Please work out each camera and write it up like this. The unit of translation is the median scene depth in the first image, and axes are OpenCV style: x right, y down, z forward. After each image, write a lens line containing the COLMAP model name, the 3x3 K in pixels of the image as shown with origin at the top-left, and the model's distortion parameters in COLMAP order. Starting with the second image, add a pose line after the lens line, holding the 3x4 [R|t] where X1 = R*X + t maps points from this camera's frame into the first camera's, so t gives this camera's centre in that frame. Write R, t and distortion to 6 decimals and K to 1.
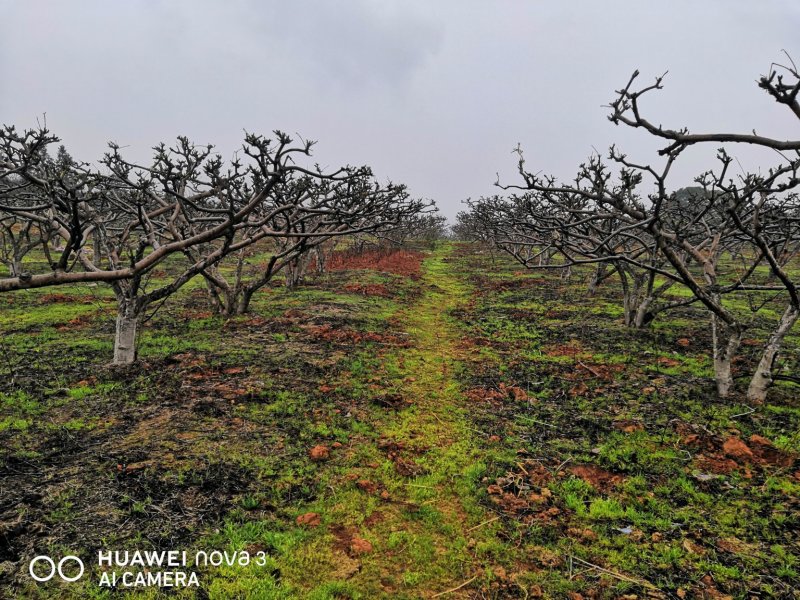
lens RADIAL K [[615.4, 0, 400.0], [0, 615.4, 300.0], [0, 0, 1]] dist [-0.003266, 0.005470]
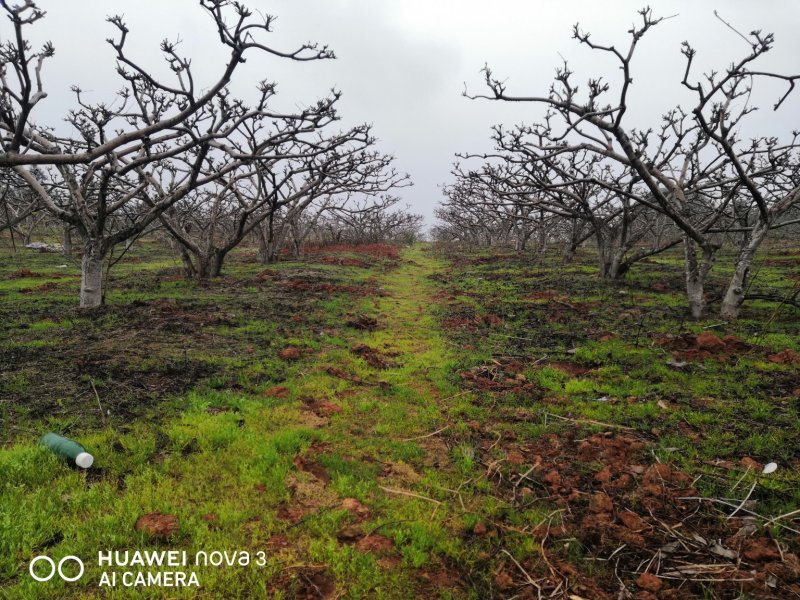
lens RADIAL K [[615.4, 0, 400.0], [0, 615.4, 300.0], [0, 0, 1]] dist [-0.003266, 0.005470]
pose [[0.999130, -0.027100, 0.031700, 0.011800], [0.027529, 0.999534, -0.013160, 0.143971], [-0.031328, 0.014021, 0.999411, 0.013825]]
